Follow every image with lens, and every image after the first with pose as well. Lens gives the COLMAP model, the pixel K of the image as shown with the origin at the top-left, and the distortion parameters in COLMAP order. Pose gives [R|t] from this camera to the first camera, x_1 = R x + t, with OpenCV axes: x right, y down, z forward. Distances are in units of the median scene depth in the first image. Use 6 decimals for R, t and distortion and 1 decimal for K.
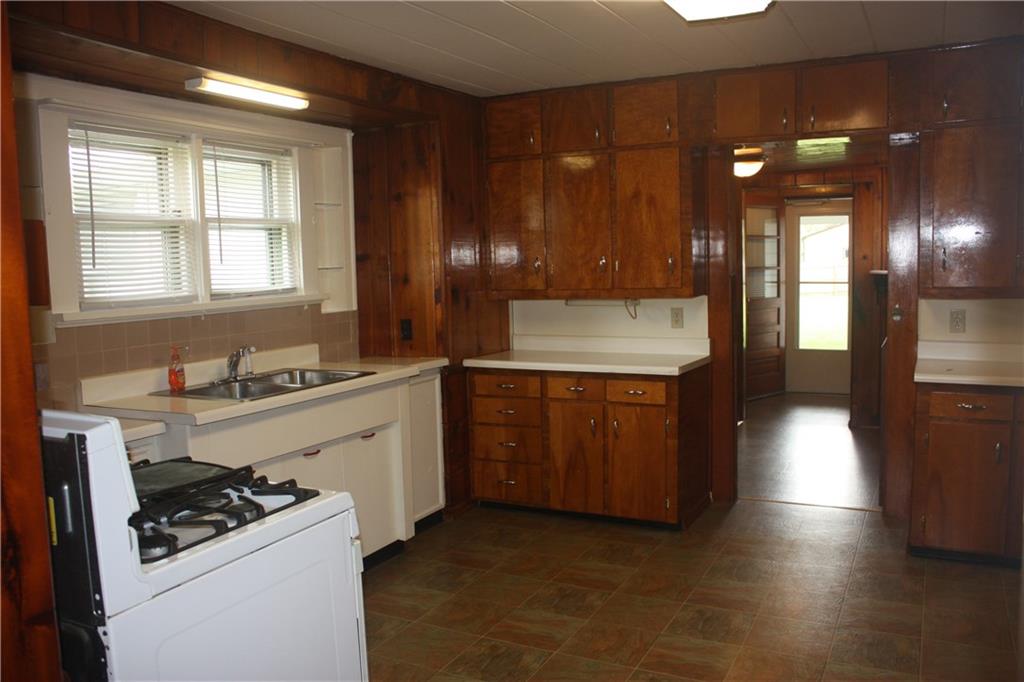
lens RADIAL K [[863.8, 0, 511.4], [0, 863.8, 351.4], [0, 0, 1]] dist [-0.160280, 0.140863]
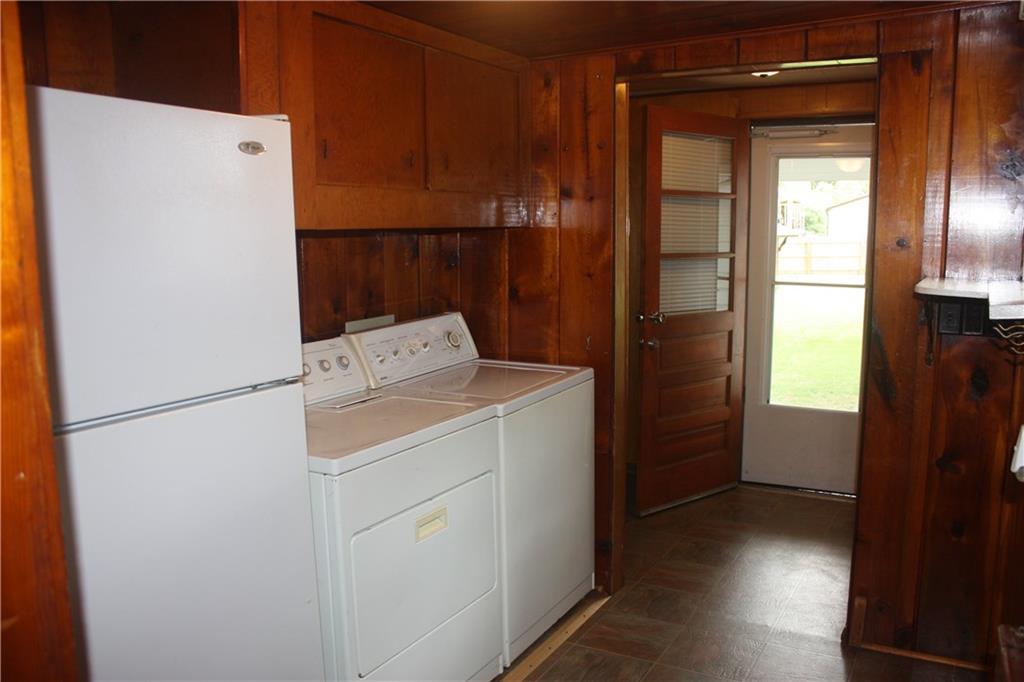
lens RADIAL K [[863.8, 0, 511.4], [0, 863.8, 351.4], [0, 0, 1]] dist [-0.160280, 0.140863]
pose [[0.999118, 0.029651, -0.029717, 0.205247], [-0.028312, 0.998608, 0.044500, -0.061461], [0.030995, -0.043620, 0.998567, 0.491373]]
